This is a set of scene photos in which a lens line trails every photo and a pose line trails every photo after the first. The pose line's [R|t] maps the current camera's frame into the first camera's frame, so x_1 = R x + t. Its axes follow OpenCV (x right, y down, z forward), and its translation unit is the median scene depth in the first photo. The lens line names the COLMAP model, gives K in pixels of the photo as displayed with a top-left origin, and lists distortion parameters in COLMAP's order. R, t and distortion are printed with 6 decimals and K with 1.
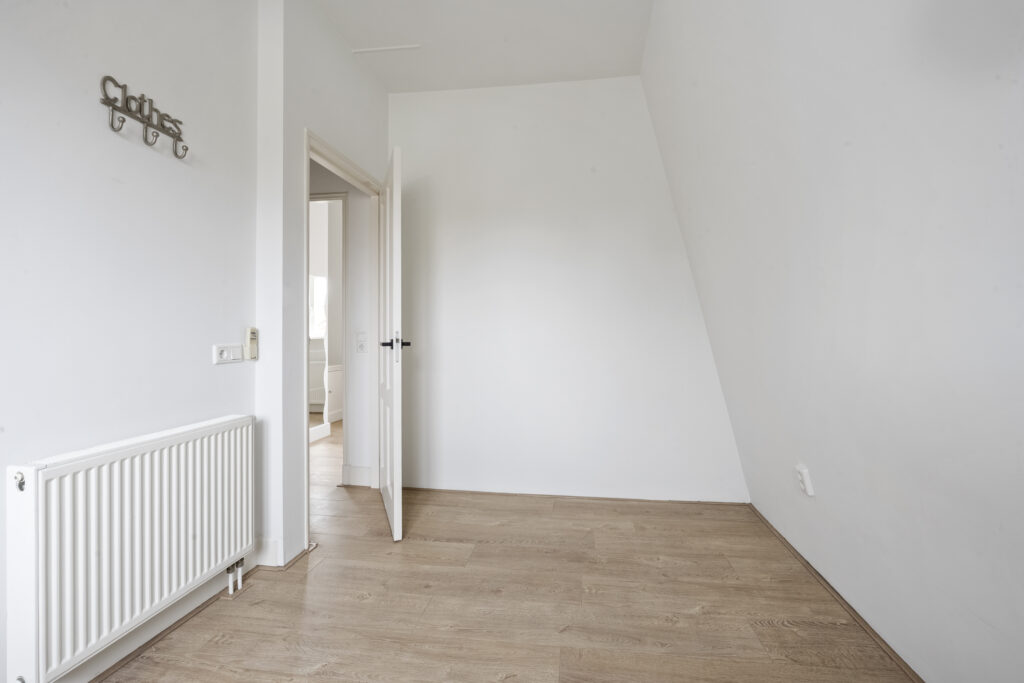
lens RADIAL K [[444.3, 0, 511.8], [0, 444.3, 339.5], [0, 0, 1]] dist [-0.002141, -0.000165]
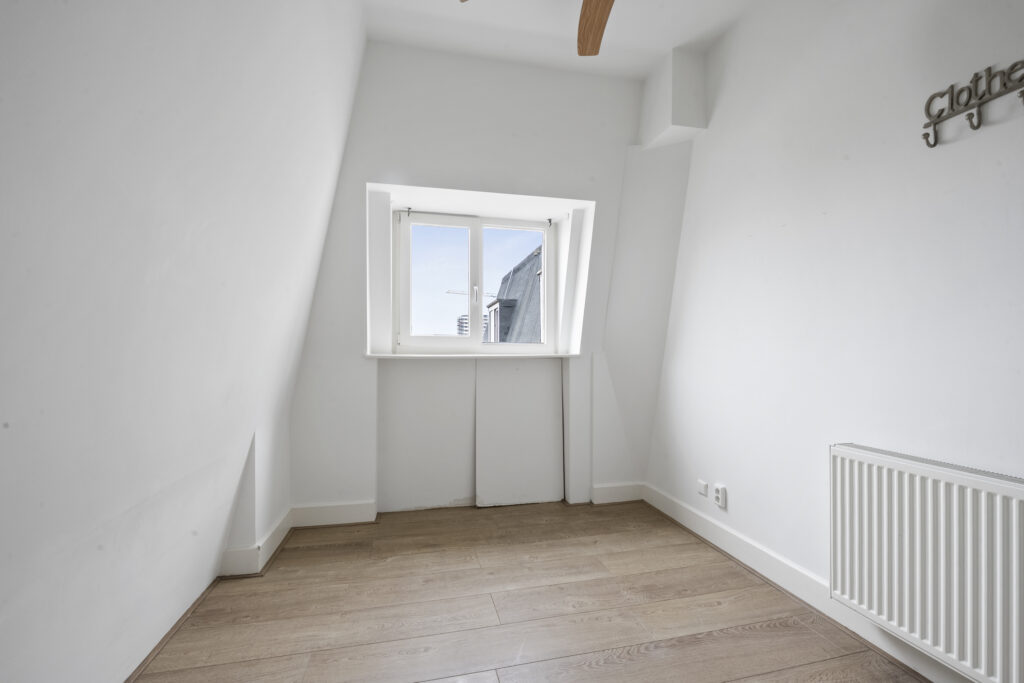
lens RADIAL K [[444.3, 0, 514.0], [0, 444.3, 349.0], [0, 0, 1]] dist [-0.002141, -0.000165]
pose [[-0.923154, 0.002968, -0.384419, 0.308653], [0.005048, 0.999978, -0.004402, -0.016886], [0.384398, -0.006005, -0.923148, 1.357575]]
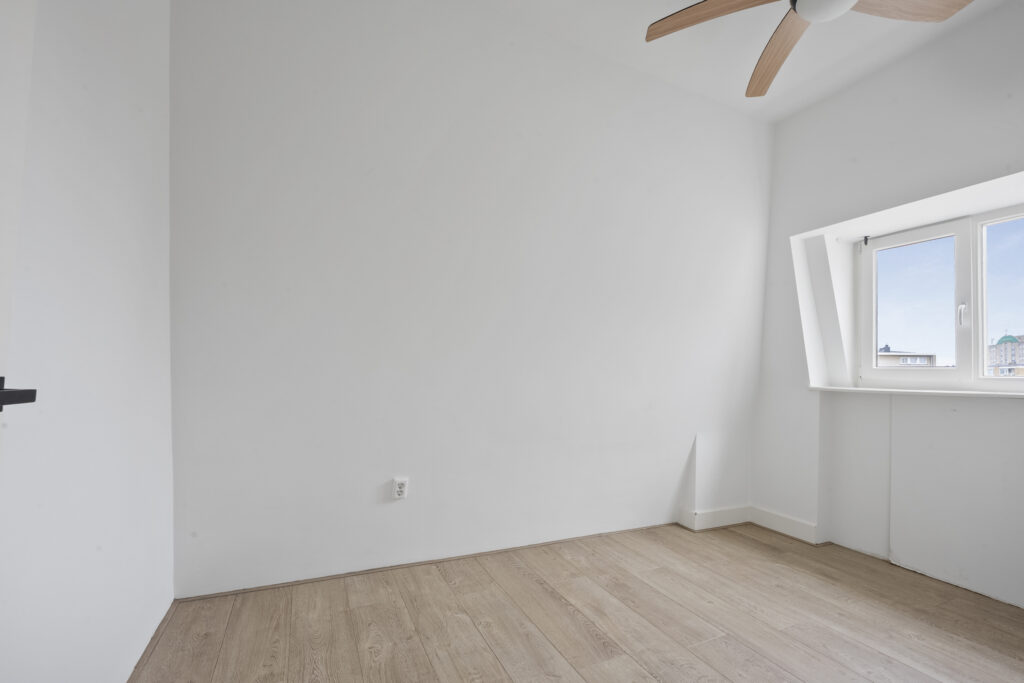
lens RADIAL K [[444.3, 0, 514.8], [0, 444.3, 343.4], [0, 0, 1]] dist [-0.002141, -0.000165]
pose [[-0.569525, 0.048256, 0.820556, -0.674915], [-0.023544, 0.996908, -0.074969, -0.016706], [-0.821637, -0.062016, -0.566628, 1.650769]]
